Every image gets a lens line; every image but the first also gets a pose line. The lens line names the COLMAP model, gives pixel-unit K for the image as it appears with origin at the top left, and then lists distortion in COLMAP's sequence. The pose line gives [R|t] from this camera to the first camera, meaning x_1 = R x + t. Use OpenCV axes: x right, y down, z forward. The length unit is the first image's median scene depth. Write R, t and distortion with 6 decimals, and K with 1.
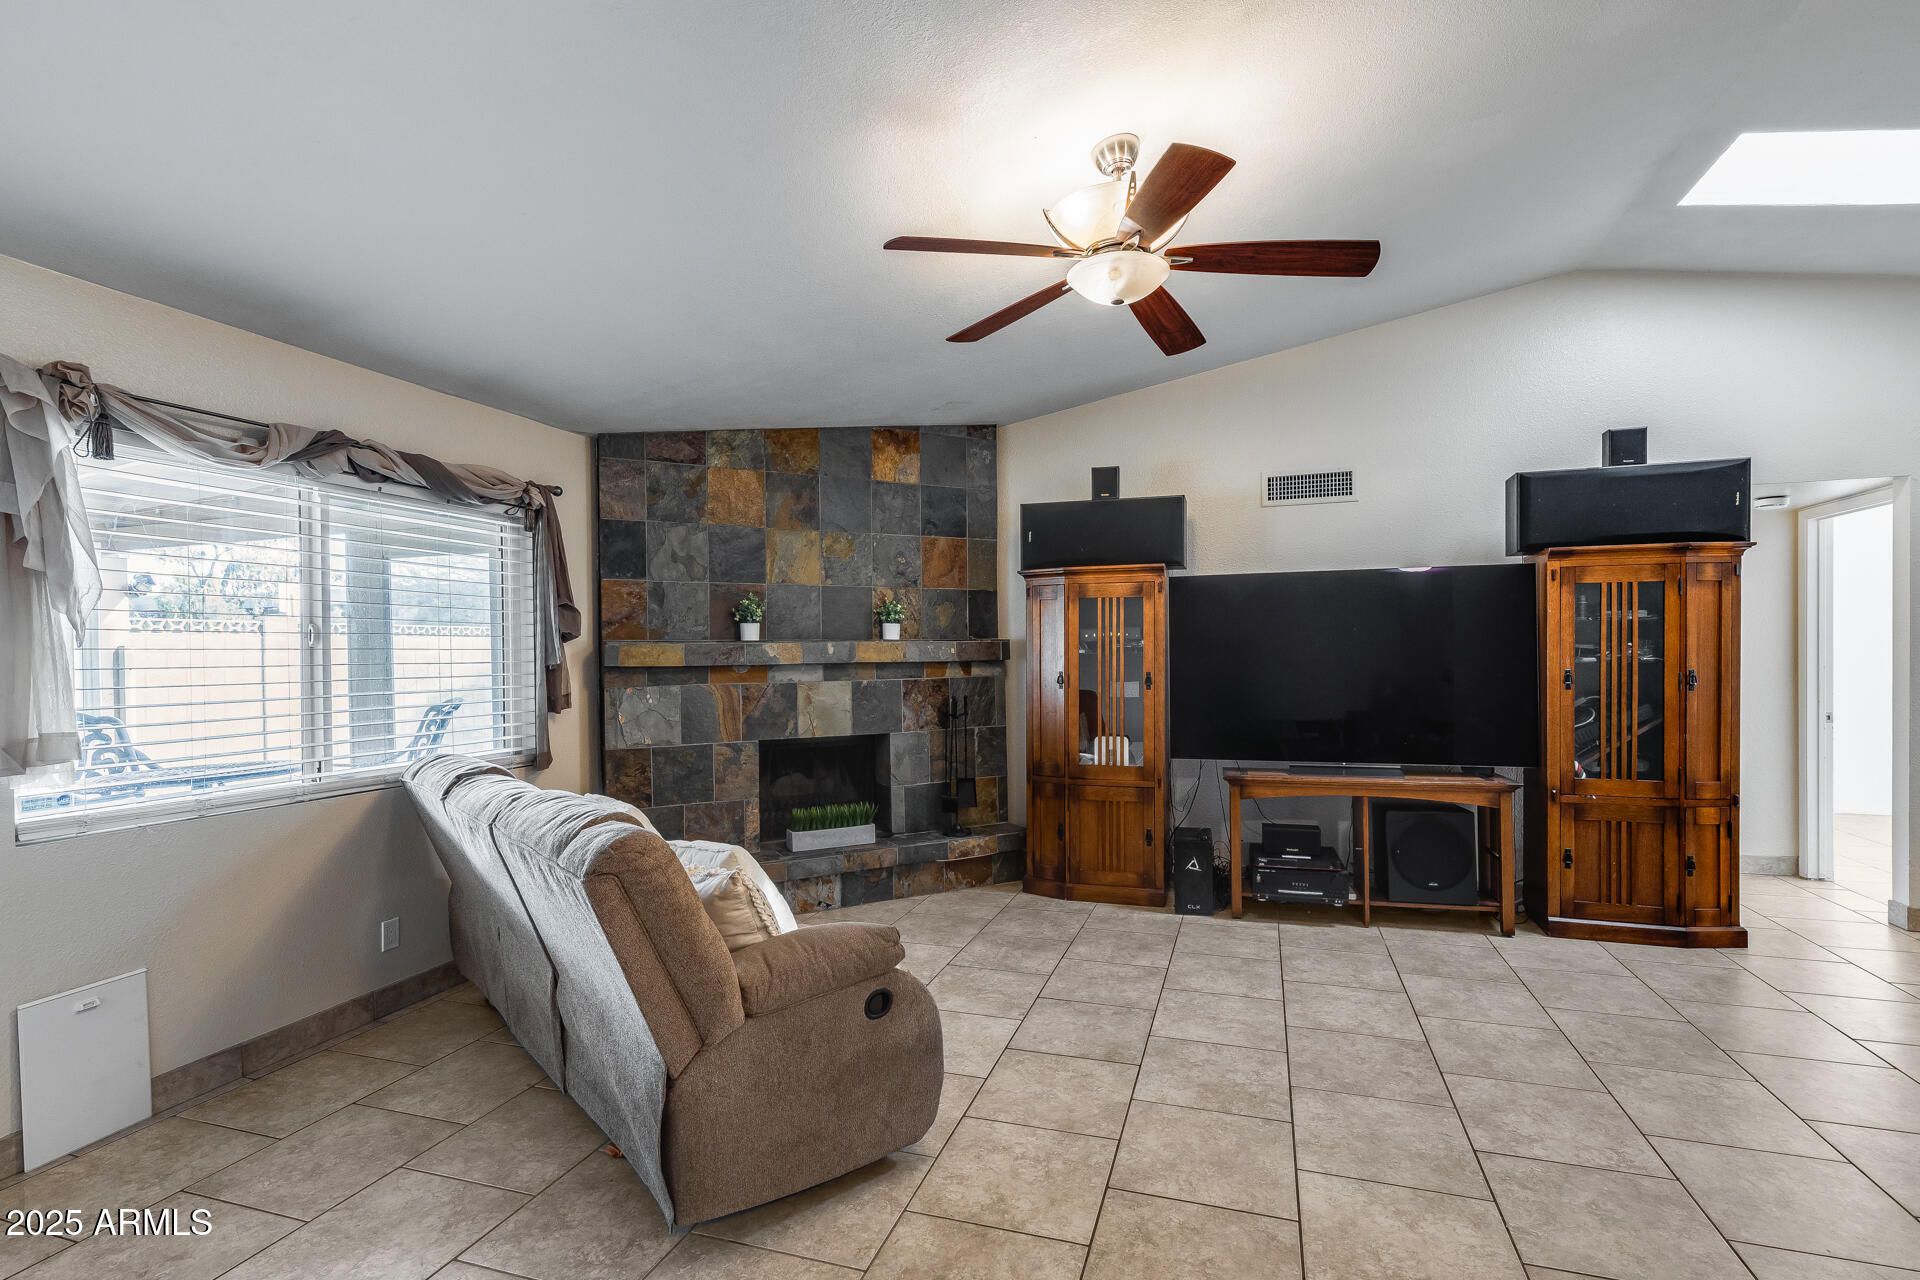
lens RADIAL K [[854.1, 0, 956.4], [0, 854.1, 642.6], [0, 0, 1]] dist [-0.000240, -0.000435]
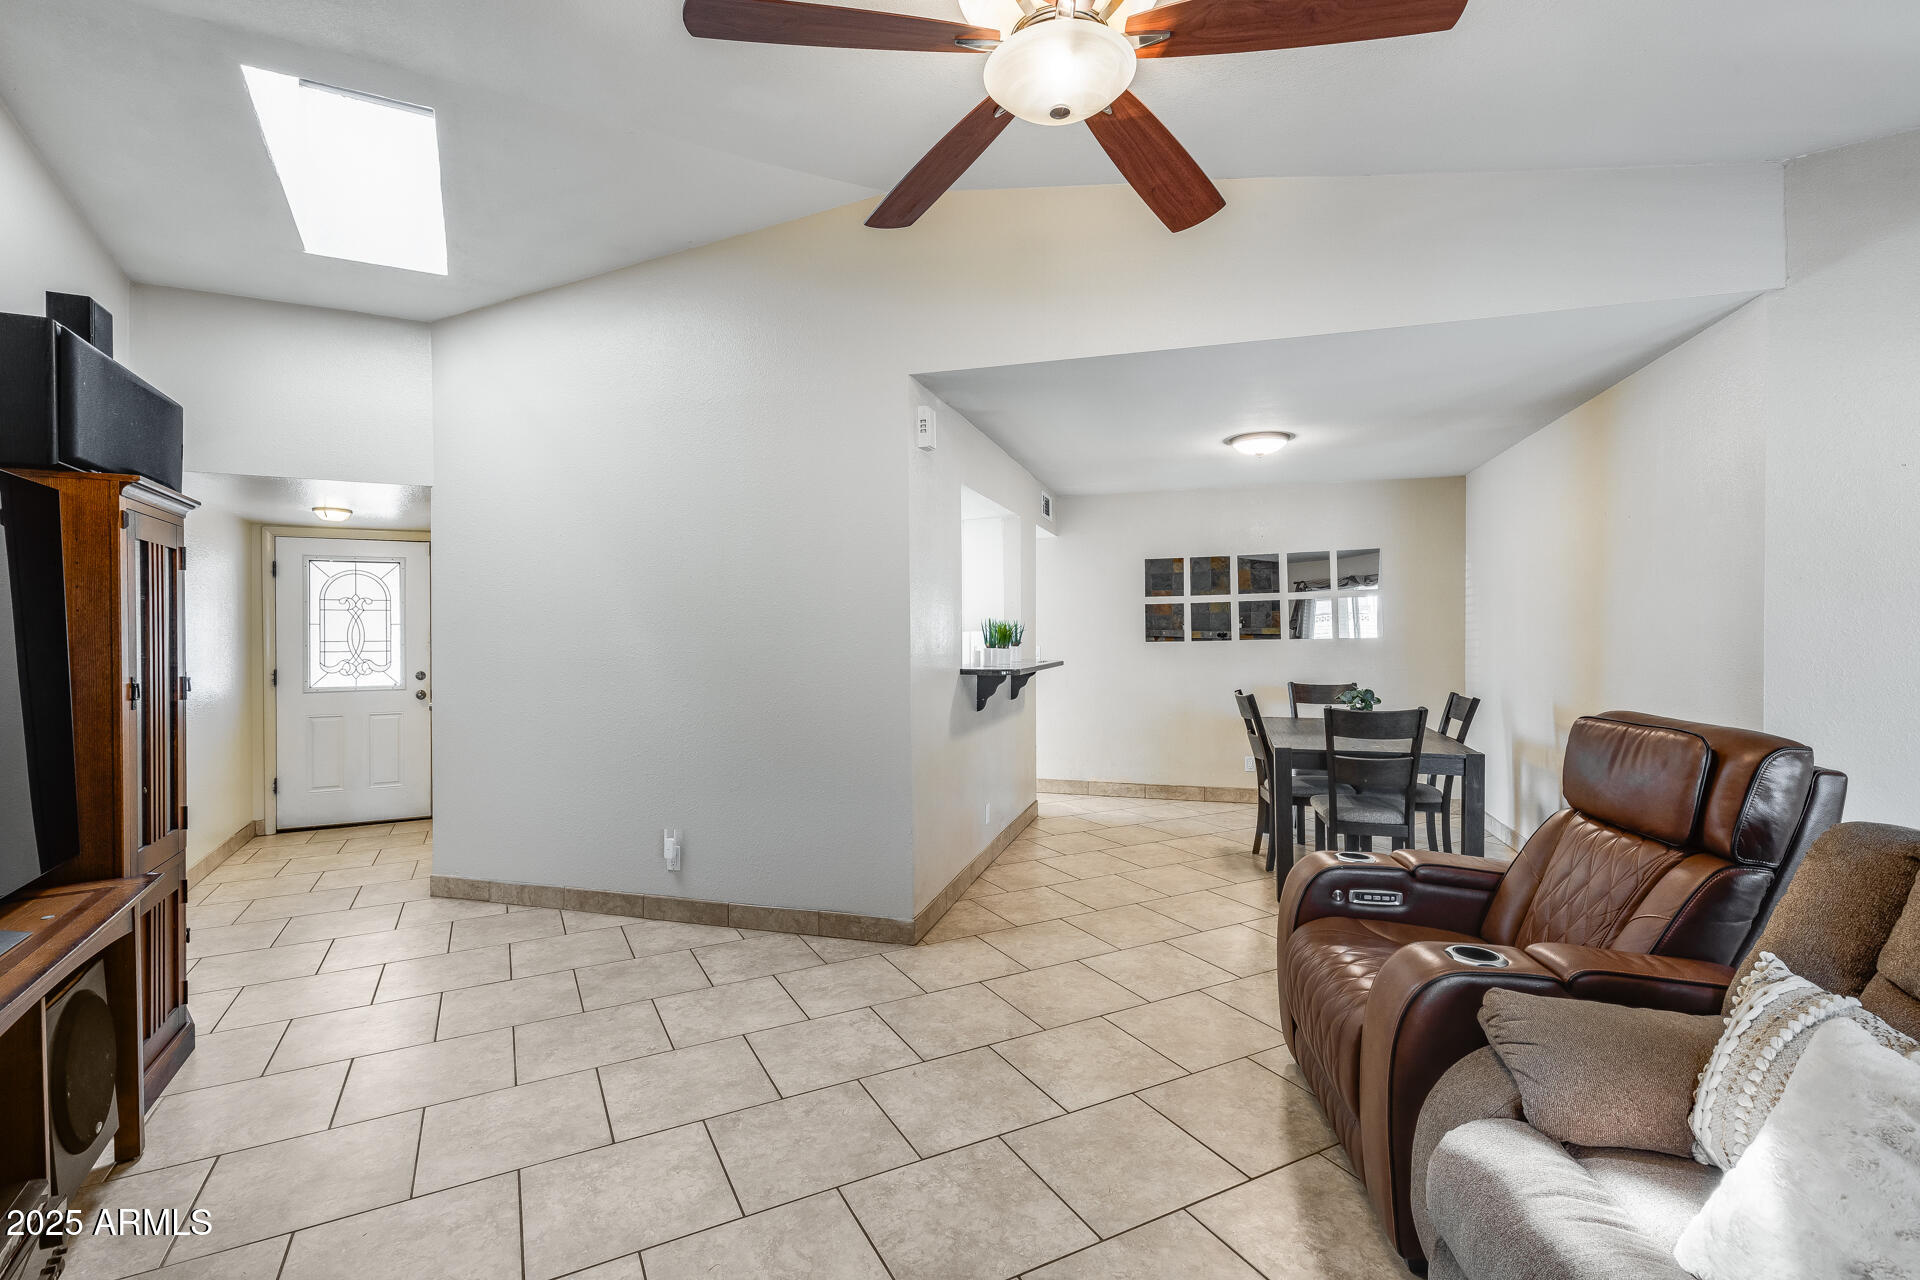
lens RADIAL K [[854.1, 0, 956.4], [0, 854.1, 642.6], [0, 0, 1]] dist [-0.000240, -0.000435]
pose [[-0.719275, 0.003541, 0.694717, -0.210429], [0.007398, 0.999969, 0.002562, 0.009724], [-0.694686, 0.006983, -0.719279, 1.535509]]
